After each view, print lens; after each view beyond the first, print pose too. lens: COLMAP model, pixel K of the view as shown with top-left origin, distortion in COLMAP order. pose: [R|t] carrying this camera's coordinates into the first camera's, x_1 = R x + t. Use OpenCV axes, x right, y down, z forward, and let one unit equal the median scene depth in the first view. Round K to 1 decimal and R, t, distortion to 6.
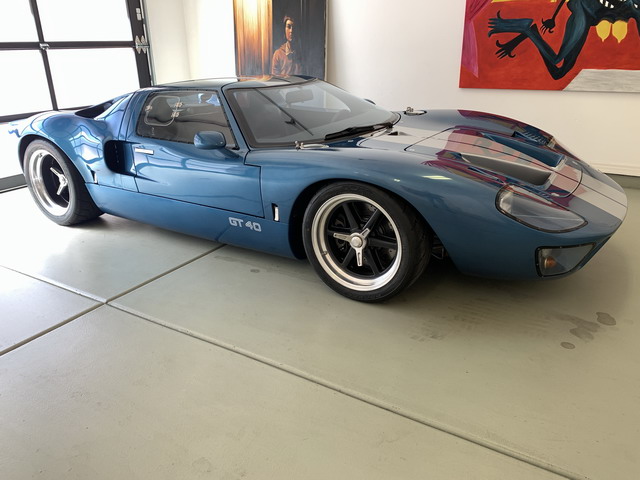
lens RADIAL K [[478.7, 0, 317.6], [0, 478.7, 238.2], [0, 0, 1]] dist [-0.037275, 0.005950]
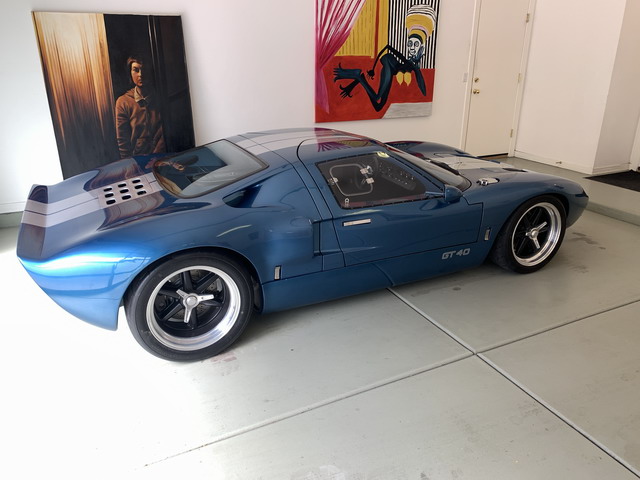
lens RADIAL K [[478.7, 0, 322.8], [0, 478.7, 238.6], [0, 0, 1]] dist [-0.037275, 0.005950]
pose [[0.543067, -0.277188, 0.792619, -0.830661], [0.297858, 0.946151, 0.126801, -0.206967], [-0.785085, 0.167227, 0.596386, 0.341373]]
